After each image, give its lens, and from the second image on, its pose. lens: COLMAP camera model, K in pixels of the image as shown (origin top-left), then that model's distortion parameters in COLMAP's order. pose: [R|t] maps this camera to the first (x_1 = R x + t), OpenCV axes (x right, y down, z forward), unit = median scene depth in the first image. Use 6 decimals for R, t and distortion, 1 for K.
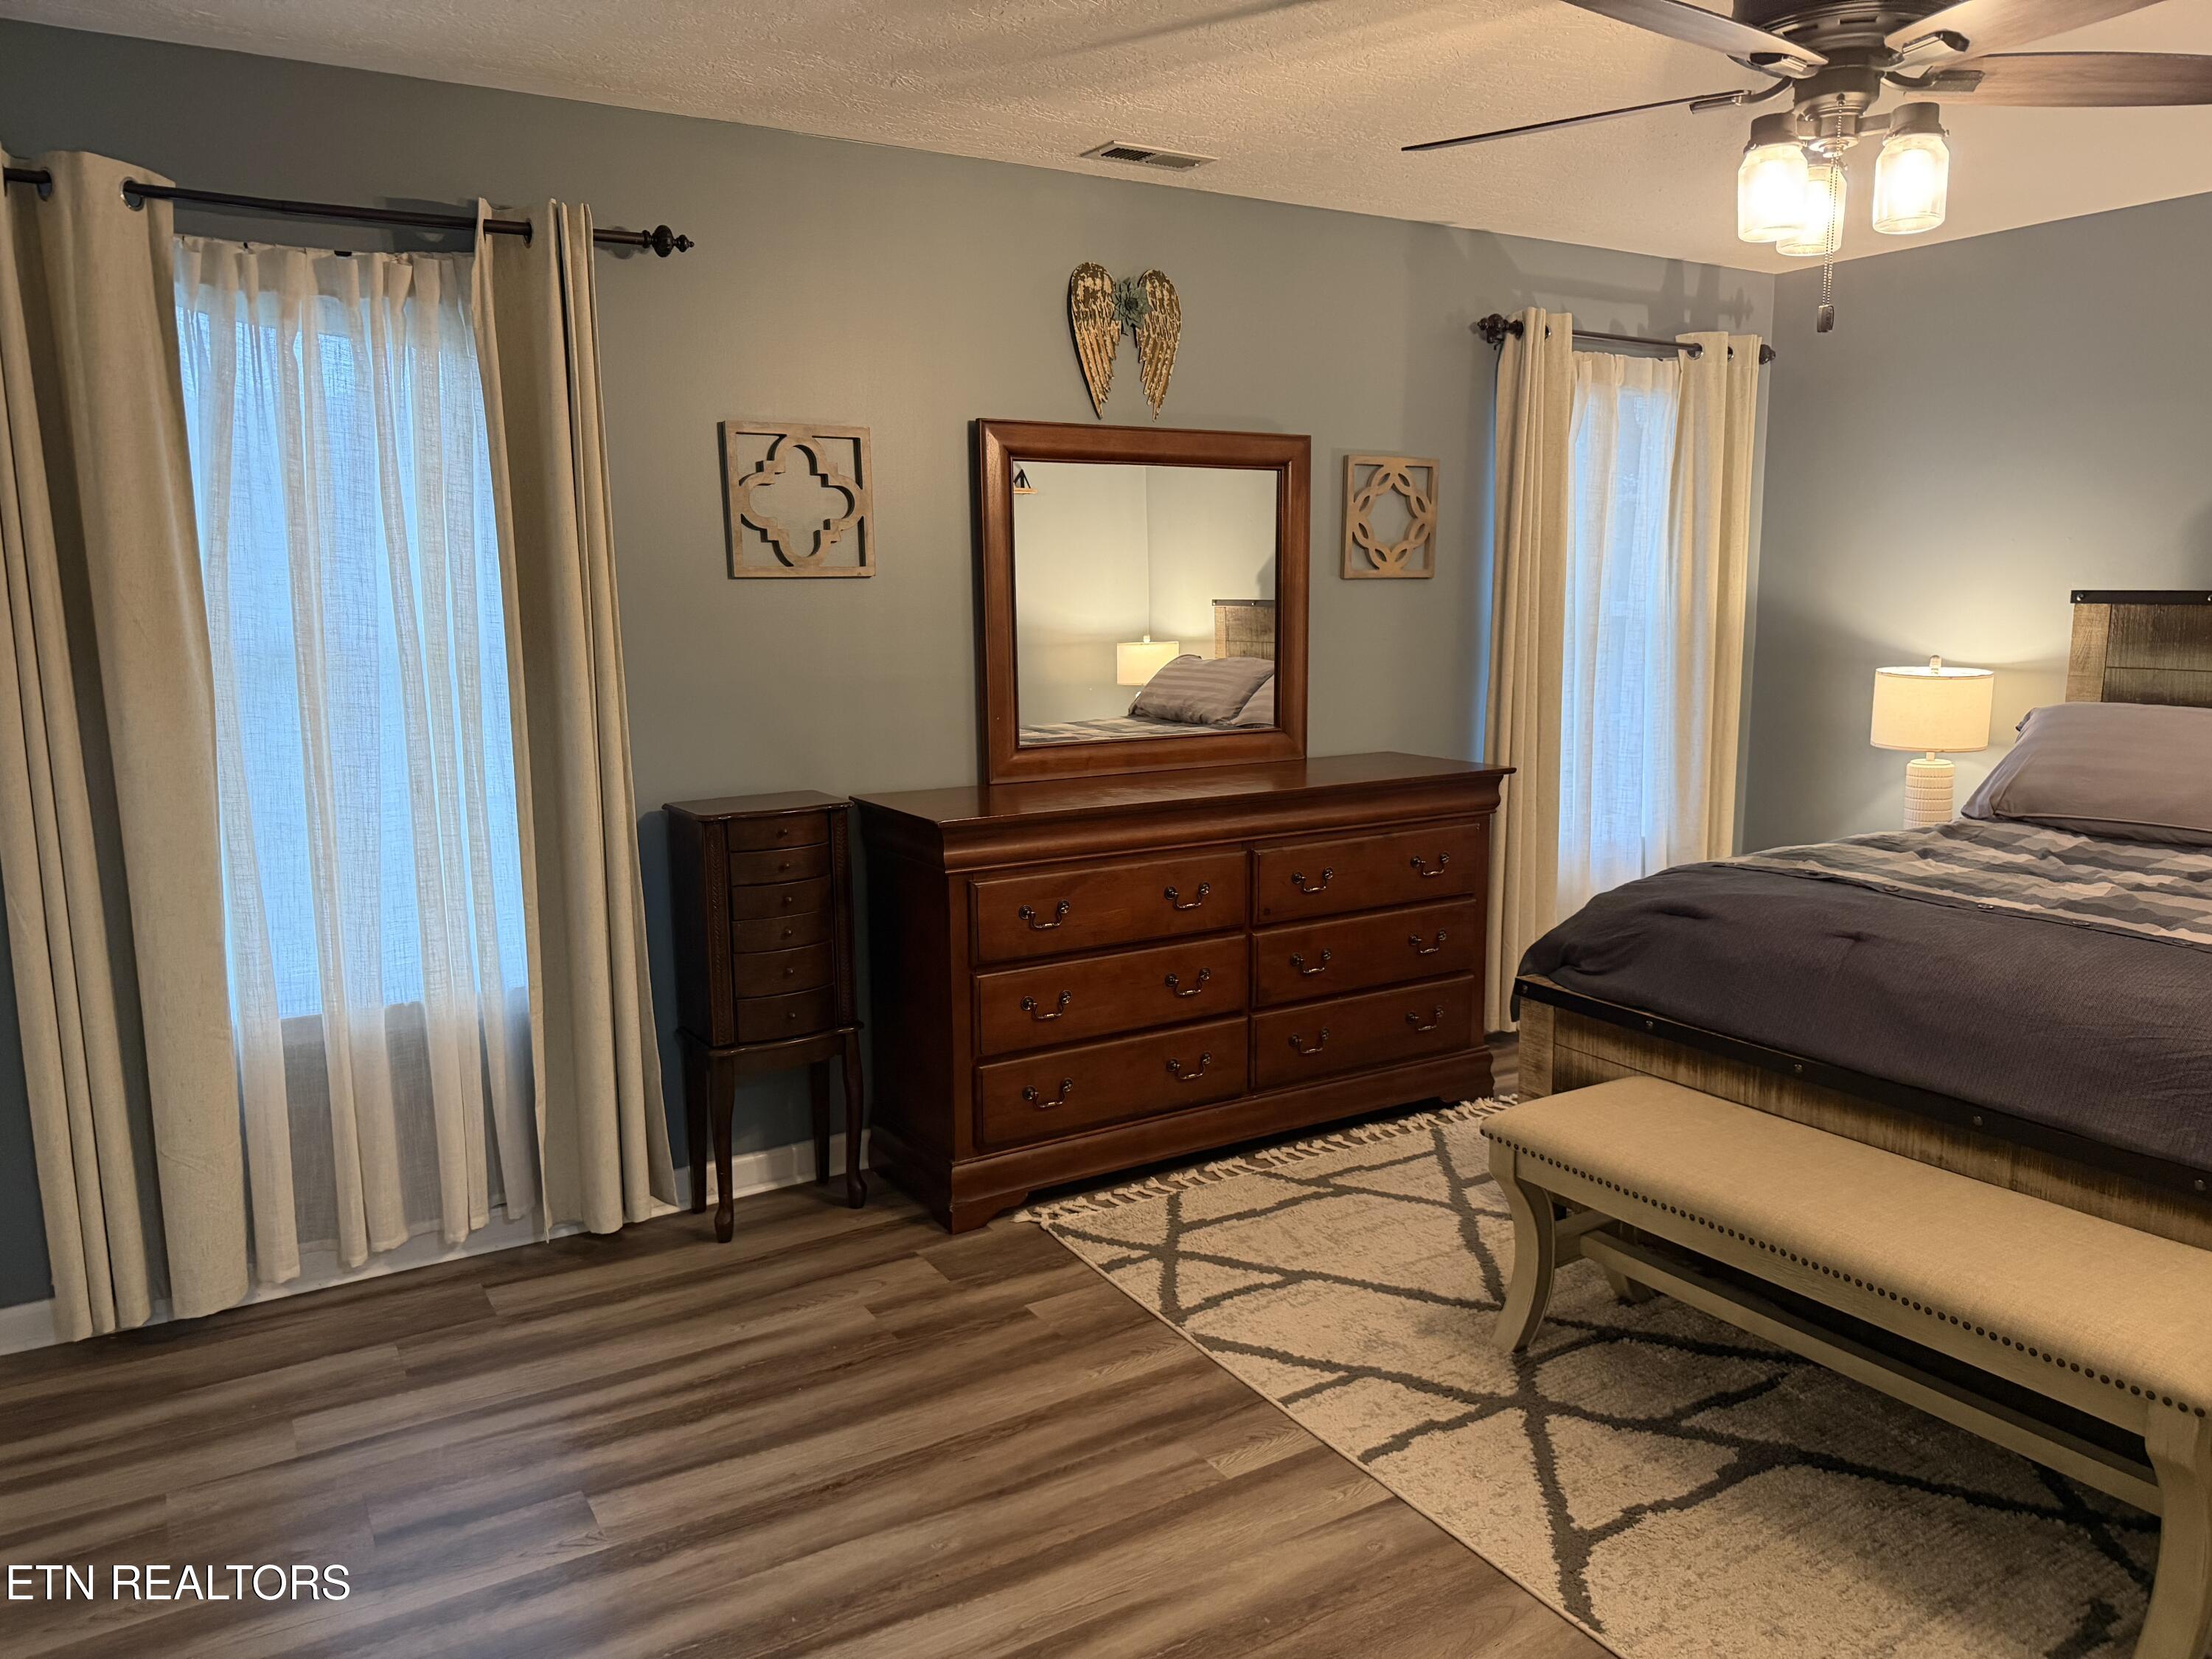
lens RADIAL K [[1555.7, 0, 1106.0], [0, 1555.7, 829.5], [0, 0, 1]] dist [0.002536, -0.018254]
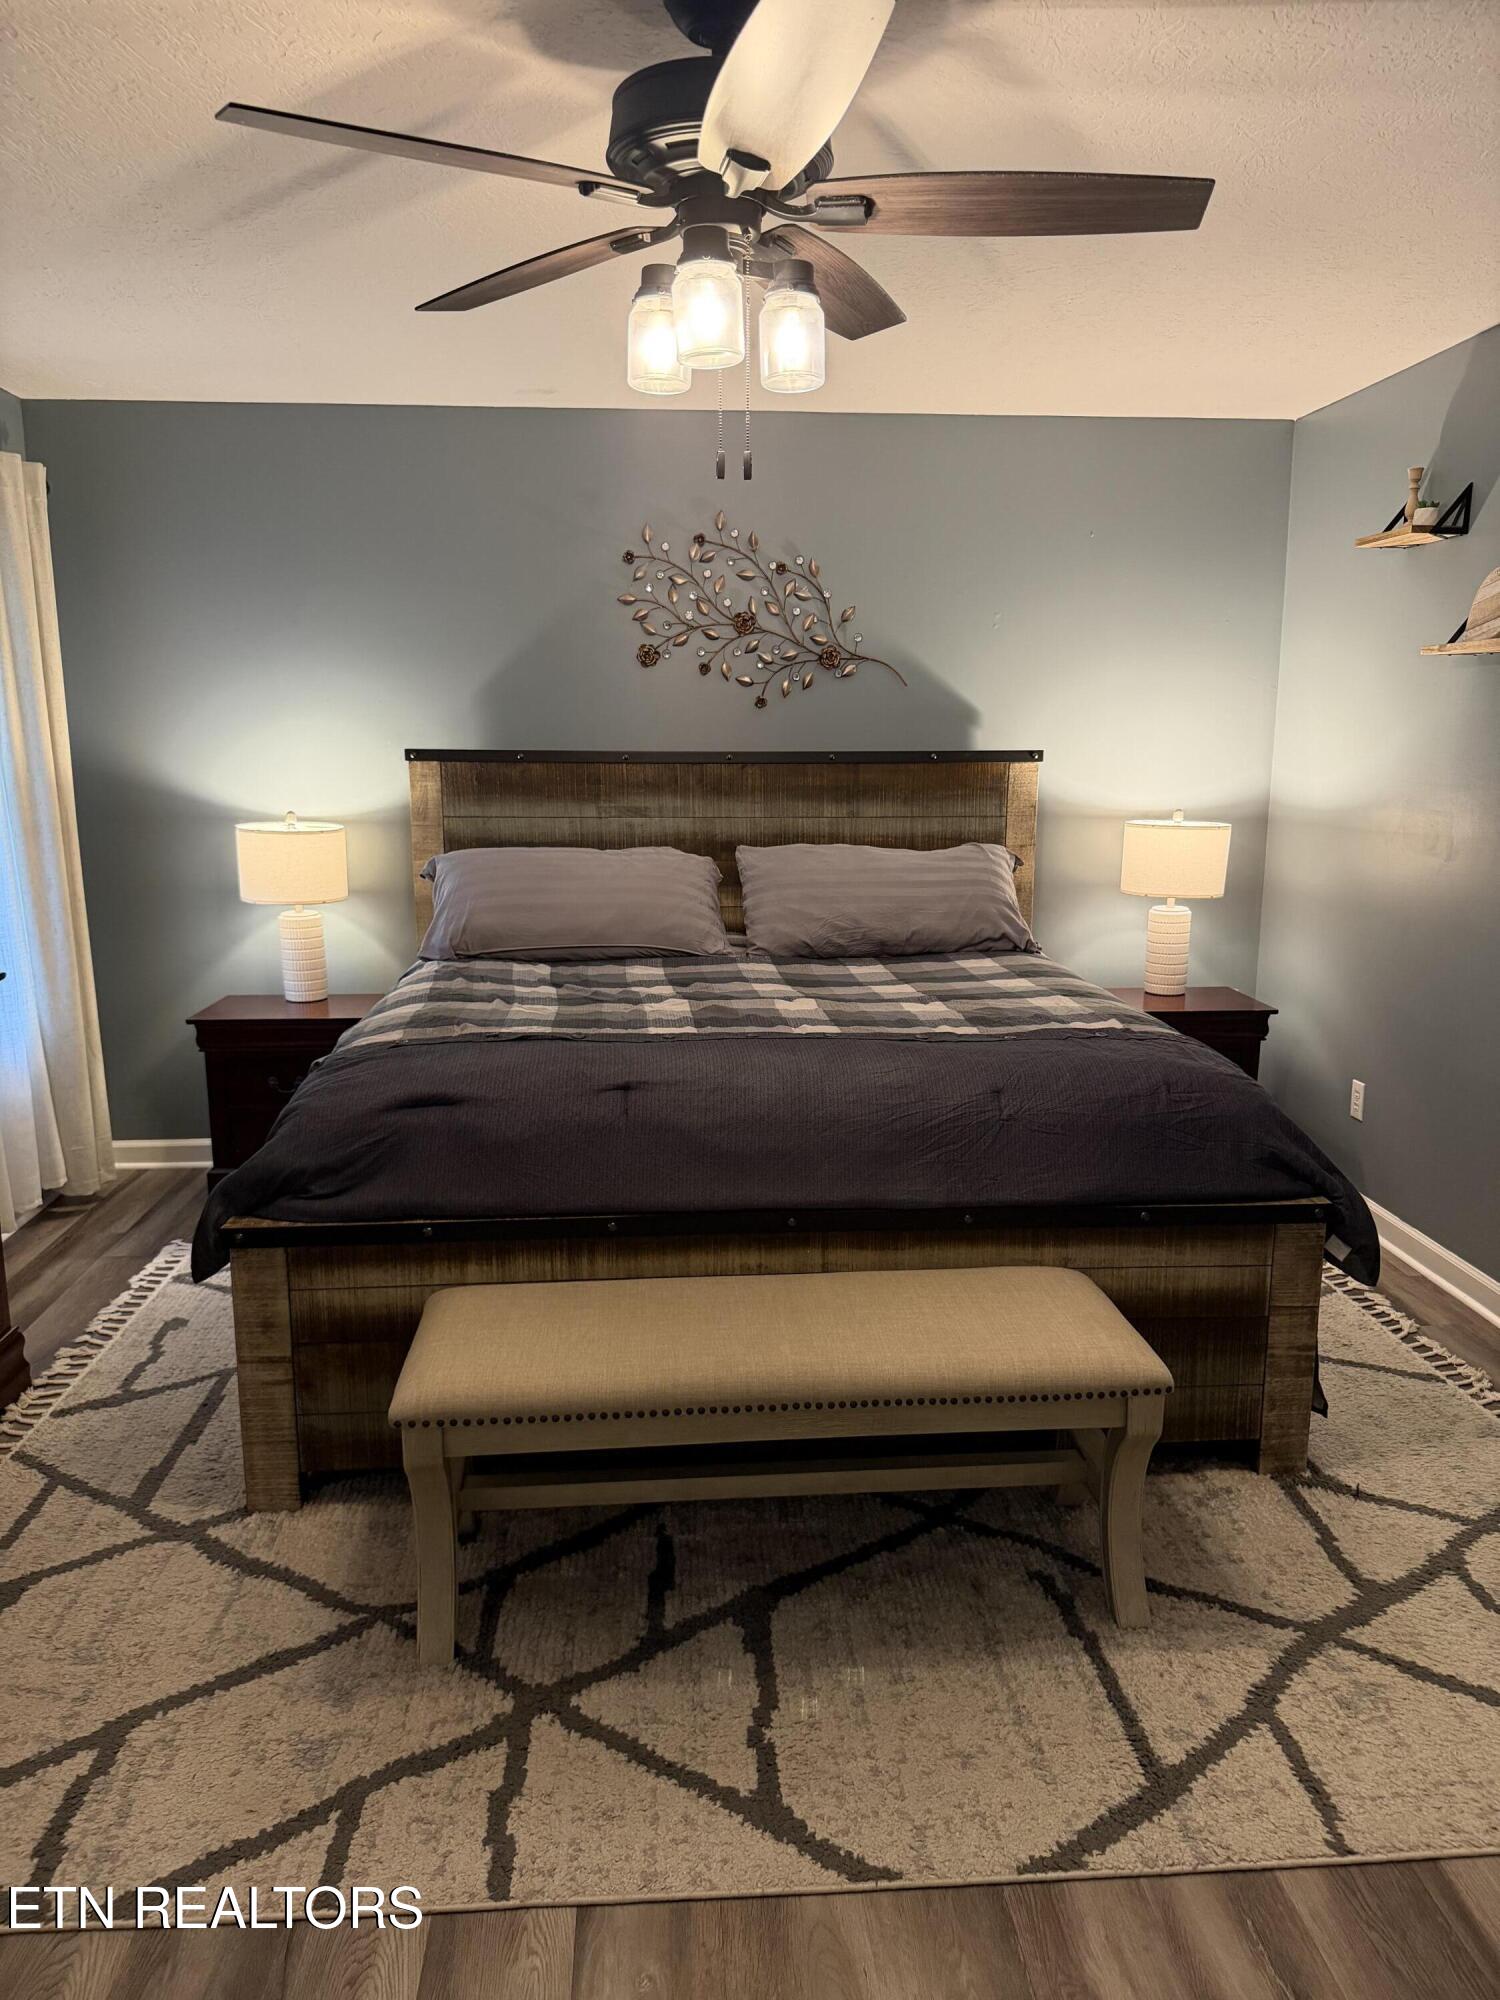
lens RADIAL K [[1426.7, 0, 752.8], [0, 1426.7, 932.4], [0, 0, 1]] dist [0.032719, -0.036391]
pose [[0.454844, -0.114145, 0.883226, -0.312036], [0.133967, 0.989236, 0.058855, -0.078107], [-0.880437, 0.091553, 0.465240, 0.469782]]
